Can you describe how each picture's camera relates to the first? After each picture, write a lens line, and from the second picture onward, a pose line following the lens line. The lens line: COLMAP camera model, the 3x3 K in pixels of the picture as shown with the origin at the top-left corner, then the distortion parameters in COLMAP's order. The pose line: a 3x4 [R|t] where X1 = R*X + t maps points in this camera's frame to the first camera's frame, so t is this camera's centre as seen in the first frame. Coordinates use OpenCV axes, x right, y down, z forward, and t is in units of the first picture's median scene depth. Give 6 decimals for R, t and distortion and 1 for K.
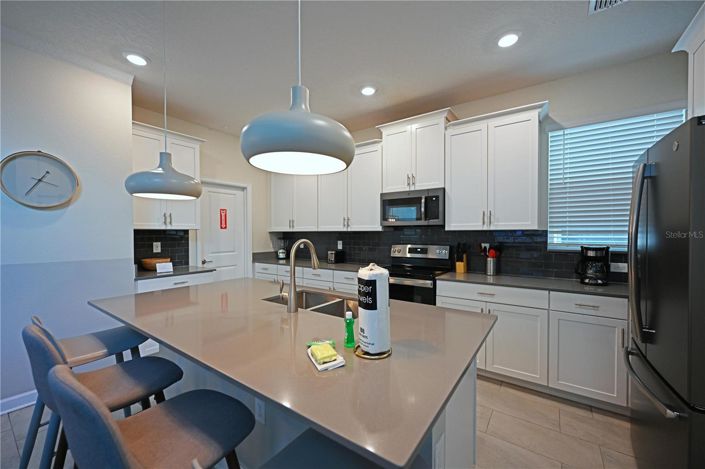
lens RADIAL K [[282.1, 0, 347.4], [0, 282.1, 235.9], [0, 0, 1]] dist [0.002873, 0.000091]
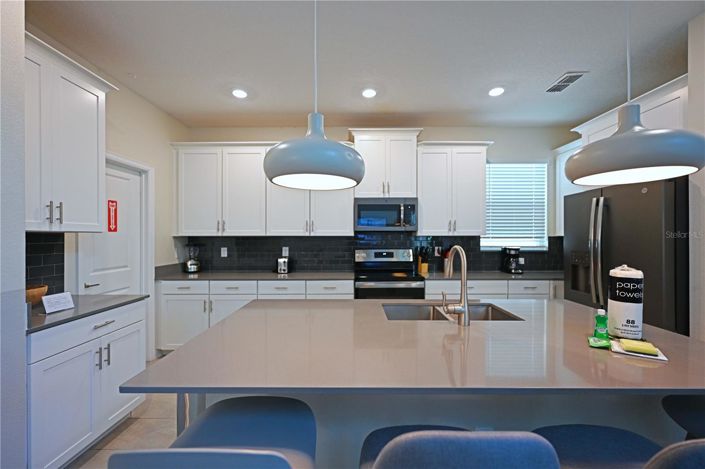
lens RADIAL K [[282.1, 0, 350.5], [0, 282.1, 235.0], [0, 0, 1]] dist [0.002873, 0.000091]
pose [[0.815452, 0.006143, 0.578792, -0.461069], [0.005231, 0.999825, -0.017982, -0.003511], [-0.578801, 0.017691, 0.815277, 0.210557]]
